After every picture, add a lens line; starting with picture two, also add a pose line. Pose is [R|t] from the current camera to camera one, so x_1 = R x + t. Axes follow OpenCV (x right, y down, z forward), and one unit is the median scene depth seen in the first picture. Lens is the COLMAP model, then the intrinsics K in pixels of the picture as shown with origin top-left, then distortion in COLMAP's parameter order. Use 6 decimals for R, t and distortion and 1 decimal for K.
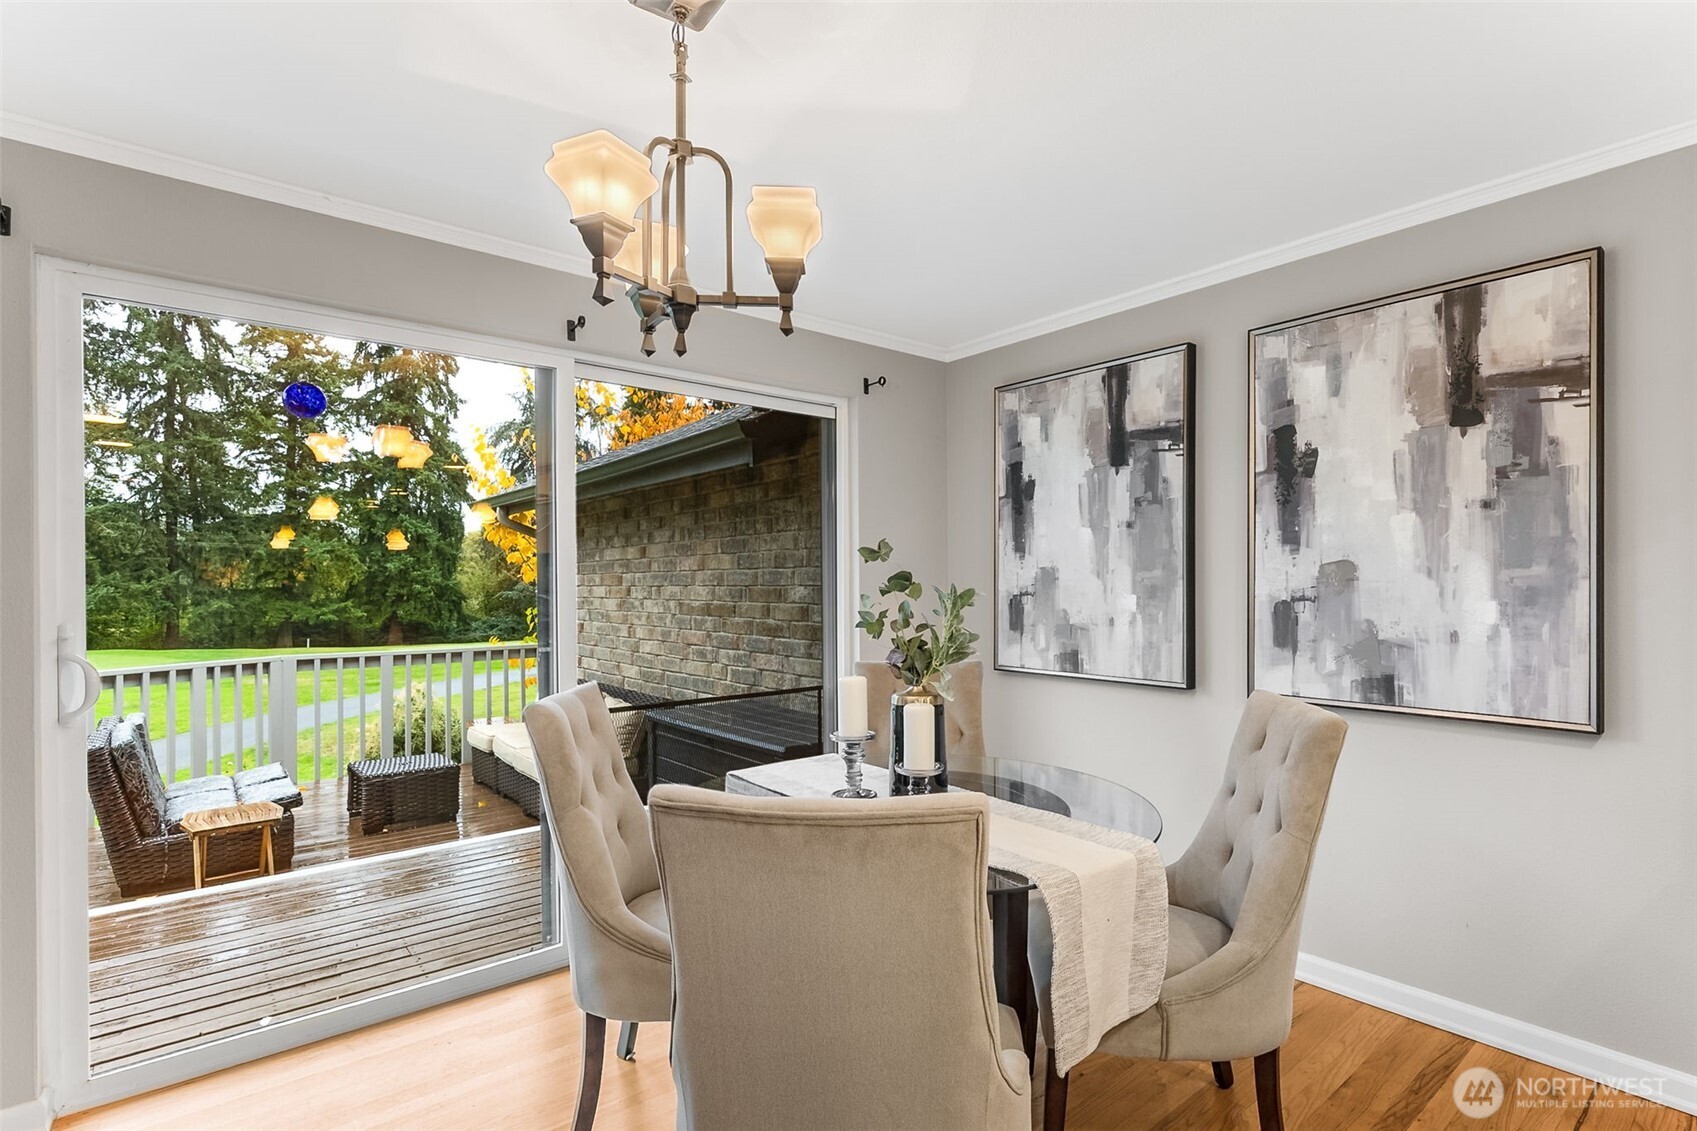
lens RADIAL K [[842.1, 0, 903.3], [0, 842.1, 588.6], [0, 0, 1]] dist [-0.003284, -0.000130]
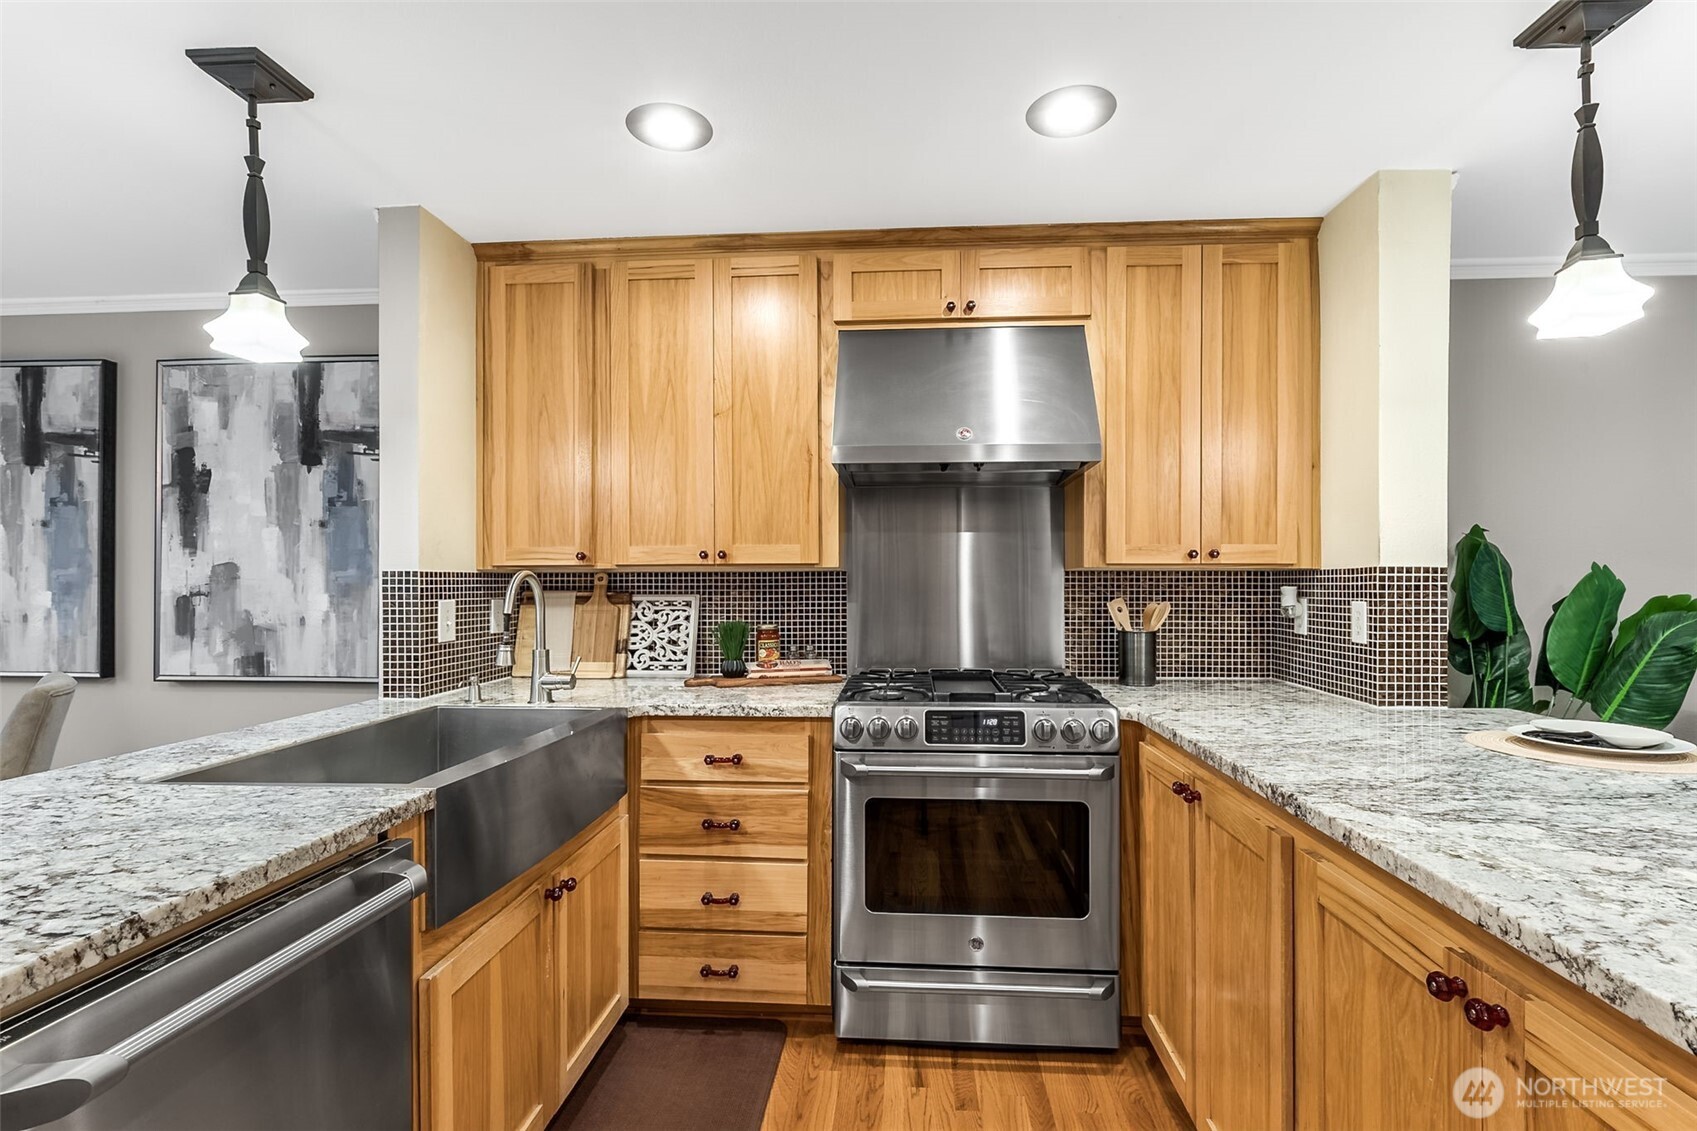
lens RADIAL K [[770.8, 0, 864.9], [0, 770.8, 587.6], [0, 0, 1]] dist [-0.000026, -0.000938]
pose [[0.712059, 0.001871, 0.702118, 0.334830], [-0.001515, 0.999998, -0.001129, 0.002925], [-0.702118, -0.000259, 0.712060, -0.395362]]
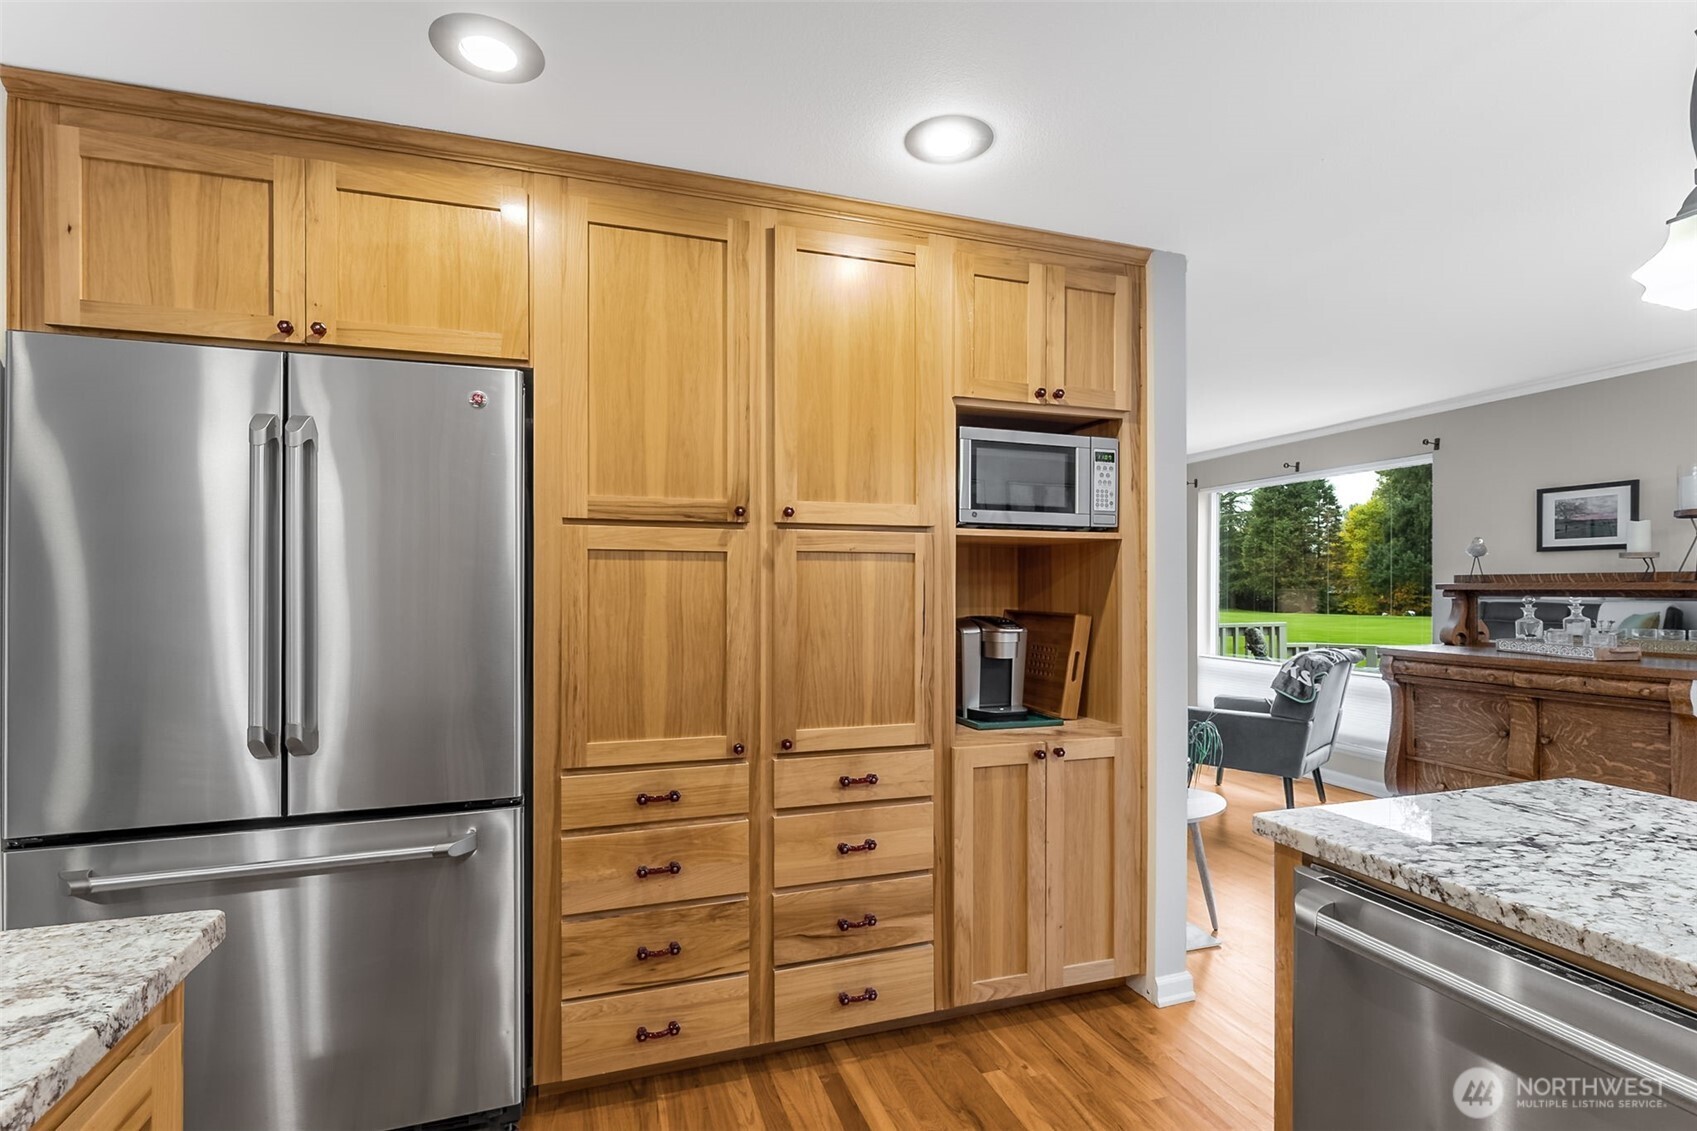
lens RADIAL K [[761.4, 0, 845.2], [0, 761.4, 581.3], [0, 0, 1]] dist [0.001688, -0.000428]
pose [[-0.412902, -0.000477, -0.910775, 0.749381], [0.000841, 0.999999, -0.000905, -0.012671], [0.910775, -0.001140, -0.412901, -0.129750]]
